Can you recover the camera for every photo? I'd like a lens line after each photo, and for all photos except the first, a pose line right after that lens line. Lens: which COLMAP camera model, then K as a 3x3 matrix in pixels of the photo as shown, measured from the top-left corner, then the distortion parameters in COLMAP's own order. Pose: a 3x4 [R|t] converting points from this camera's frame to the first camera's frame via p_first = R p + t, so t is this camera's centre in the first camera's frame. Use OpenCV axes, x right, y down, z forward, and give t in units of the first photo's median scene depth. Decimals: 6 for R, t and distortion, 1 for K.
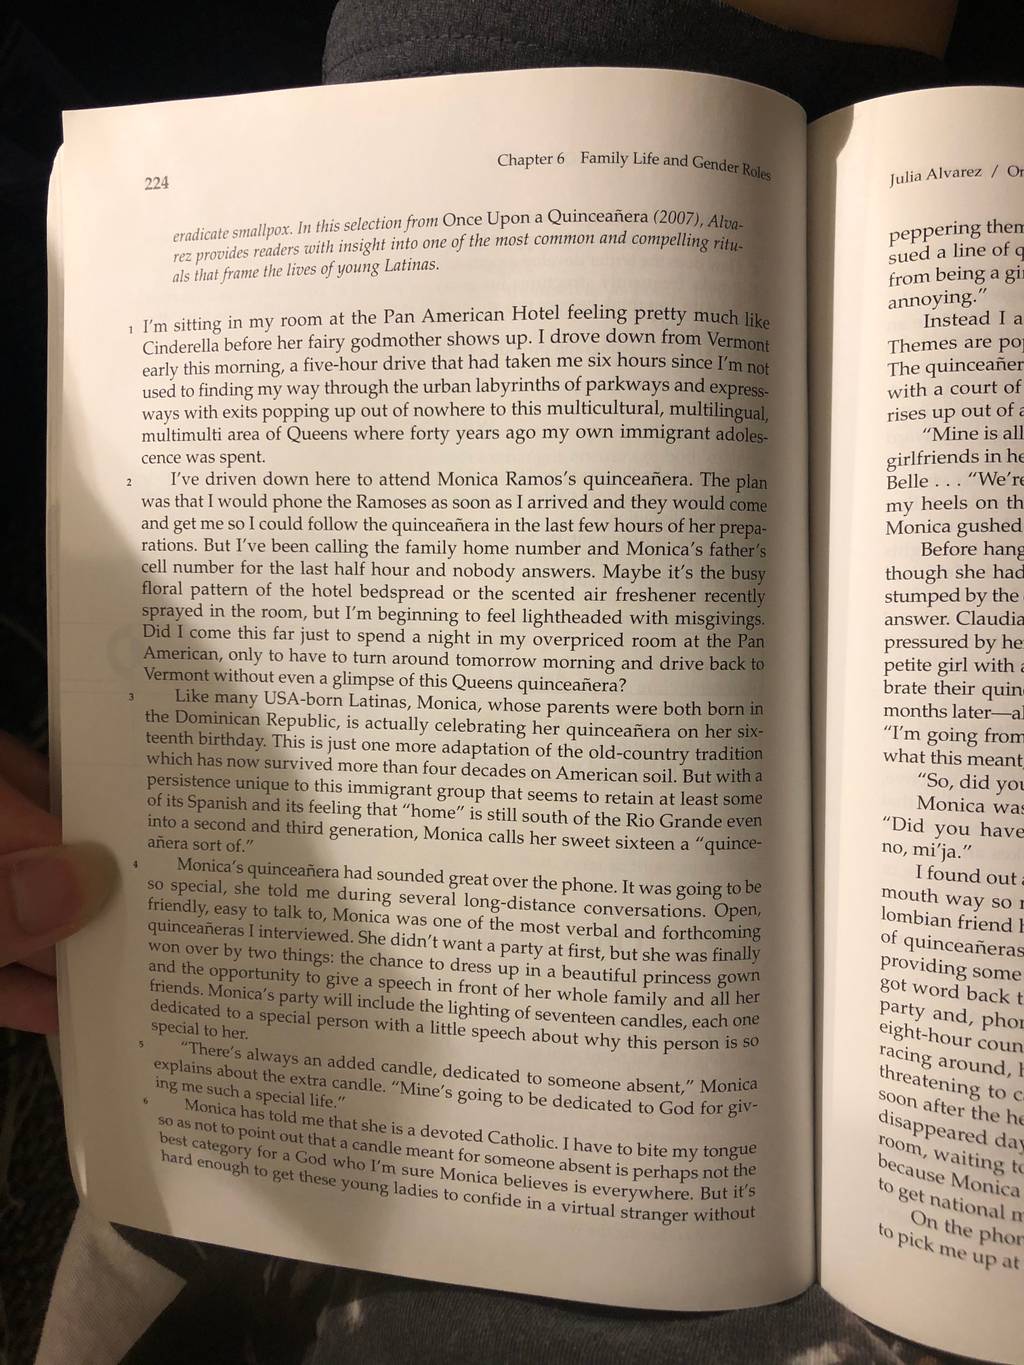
lens RADIAL K [[1077.4, 0, 512.4], [0, 1077.4, 682.1], [0, 0, 1]] dist [-0.013537, 0.020305]
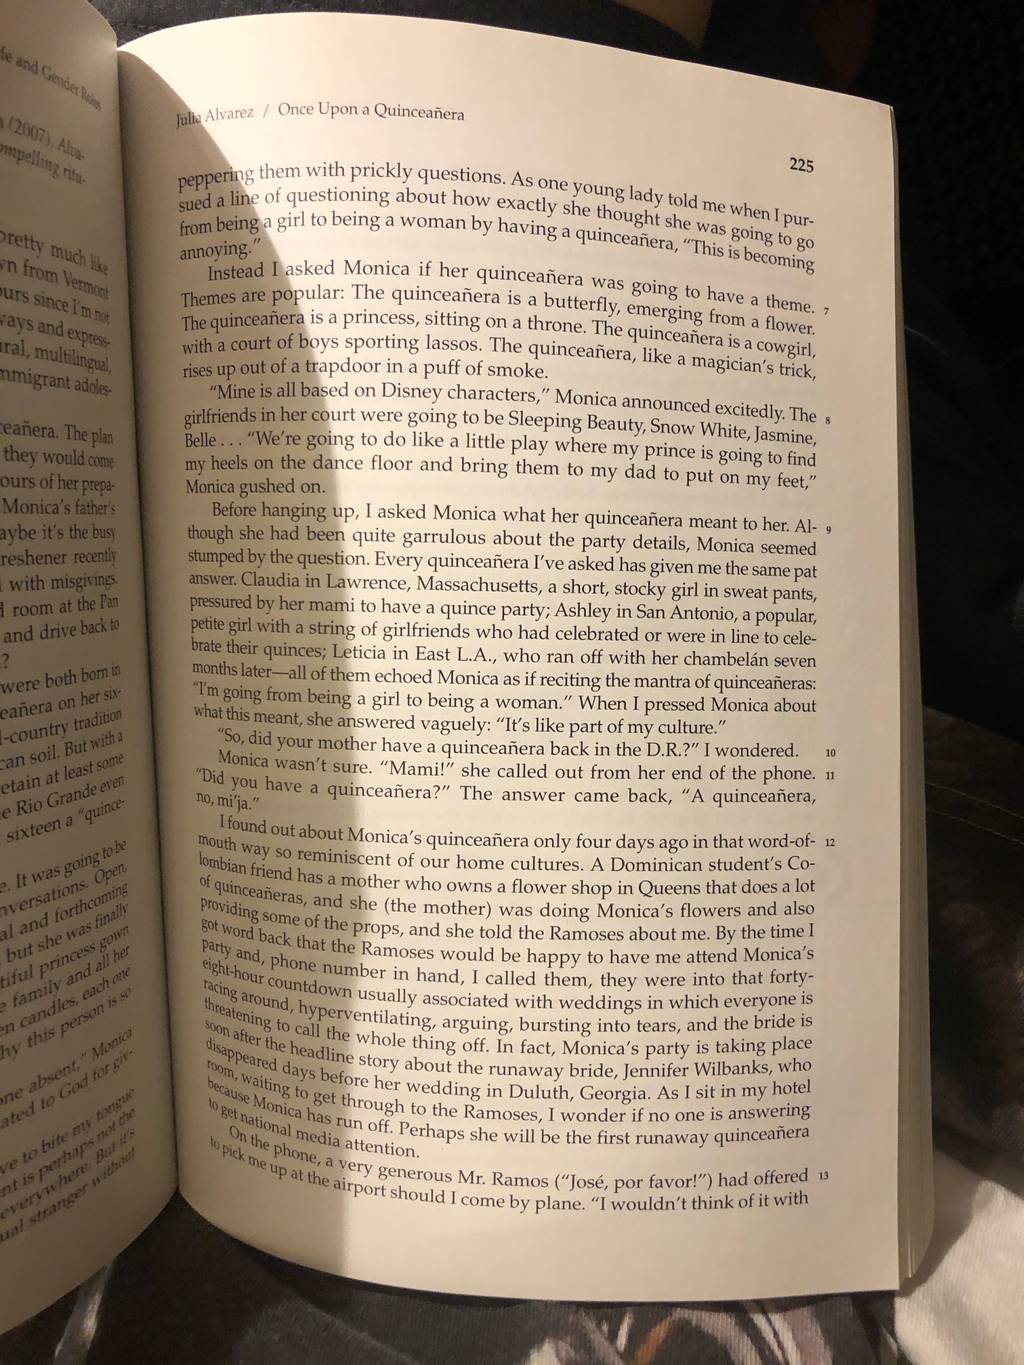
lens RADIAL K [[1077.4, 0, 512.1], [0, 1077.4, 681.9], [0, 0, 1]] dist [-0.013537, 0.020305]
pose [[0.998926, -0.003094, -0.046231, 0.712690], [0.008921, 0.991942, 0.126379, -0.088358], [0.045468, -0.126655, 0.990904, -0.006686]]
